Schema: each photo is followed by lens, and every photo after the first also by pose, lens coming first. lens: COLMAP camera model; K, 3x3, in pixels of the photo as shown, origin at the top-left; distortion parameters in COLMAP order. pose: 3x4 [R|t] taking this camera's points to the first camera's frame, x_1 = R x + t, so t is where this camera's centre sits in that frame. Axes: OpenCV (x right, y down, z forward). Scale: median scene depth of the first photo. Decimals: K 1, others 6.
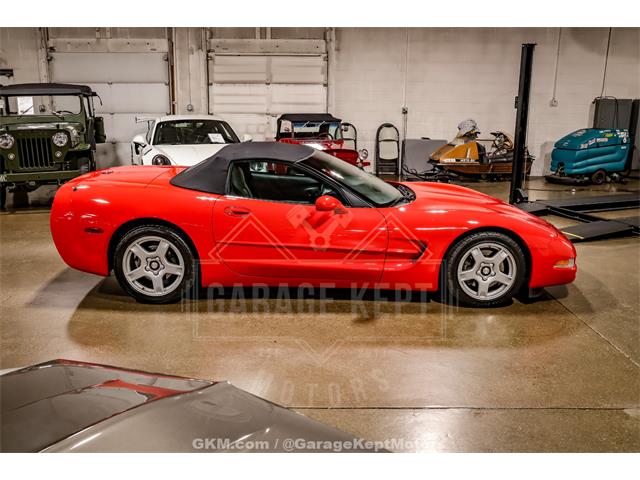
lens RADIAL K [[611.9, 0, 320.0], [0, 611.9, 240.0], [0, 0, 1]] dist [-0.119830, 0.195546]
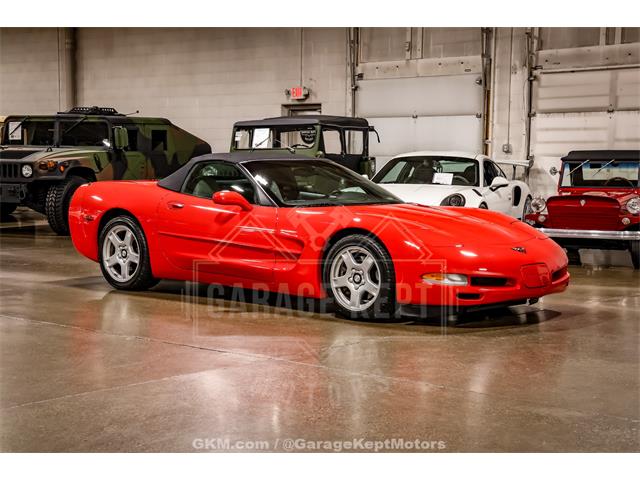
lens RADIAL K [[1167.3, 0, 320.0], [0, 1167.3, 240.0], [0, 0, 1]] dist [0.257757, 0.173306]
pose [[0.744627, 0.042988, -0.666095, 0.600863], [-0.160169, 0.980275, -0.115788, 0.088749], [0.647978, 0.192907, 0.736825, -0.145849]]
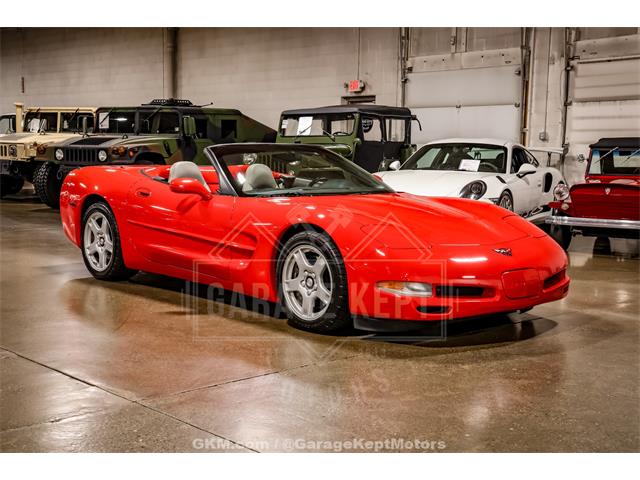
lens RADIAL K [[899.9, 0, 320.0], [0, 899.9, 240.0], [0, 0, 1]] dist [0.139415, 0.078534]
pose [[0.660629, 0.076880, -0.746765, 0.491918], [-0.185889, 0.980517, -0.063502, 0.029565], [0.727334, 0.180767, 0.662049, 0.099841]]
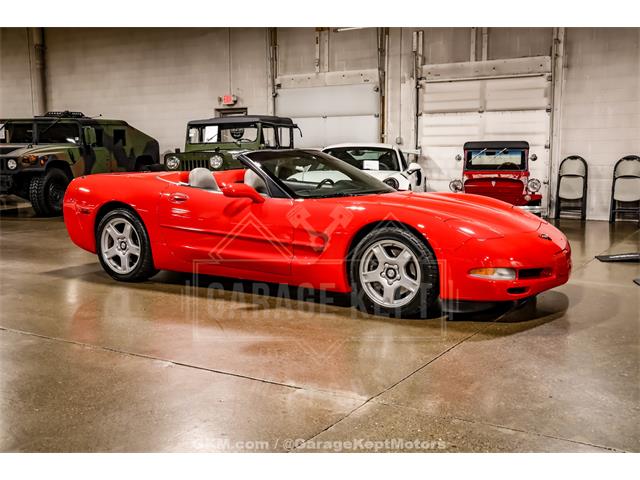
lens RADIAL K [[735.1, 0, 320.0], [0, 735.1, 240.0], [0, 0, 1]] dist [-0.002302, 0.214649]
pose [[0.841763, 0.050594, -0.537472, 0.323307], [-0.115227, 0.989494, -0.087319, 0.046229], [0.527407, 0.135433, 0.838749, 0.024100]]
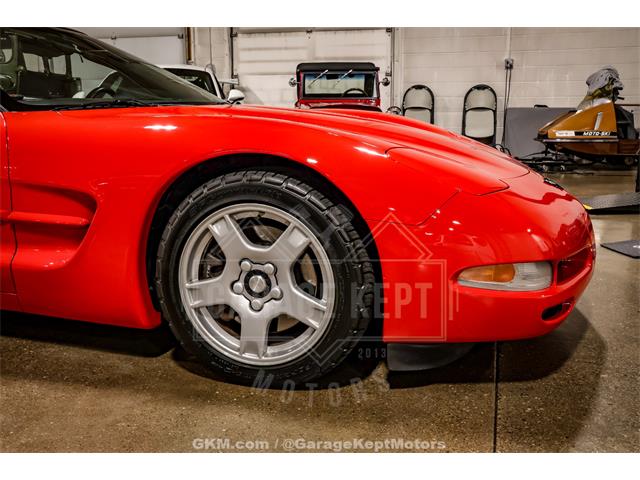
lens RADIAL K [[681.8, 0, 320.0], [0, 681.8, 240.0], [0, 0, 1]] dist [0.001463, 0.011994]
pose [[0.957667, 0.041600, -0.284855, 0.181579], [-0.053384, 0.998004, -0.033726, 0.015865], [0.282884, 0.047505, 0.957977, 0.268346]]
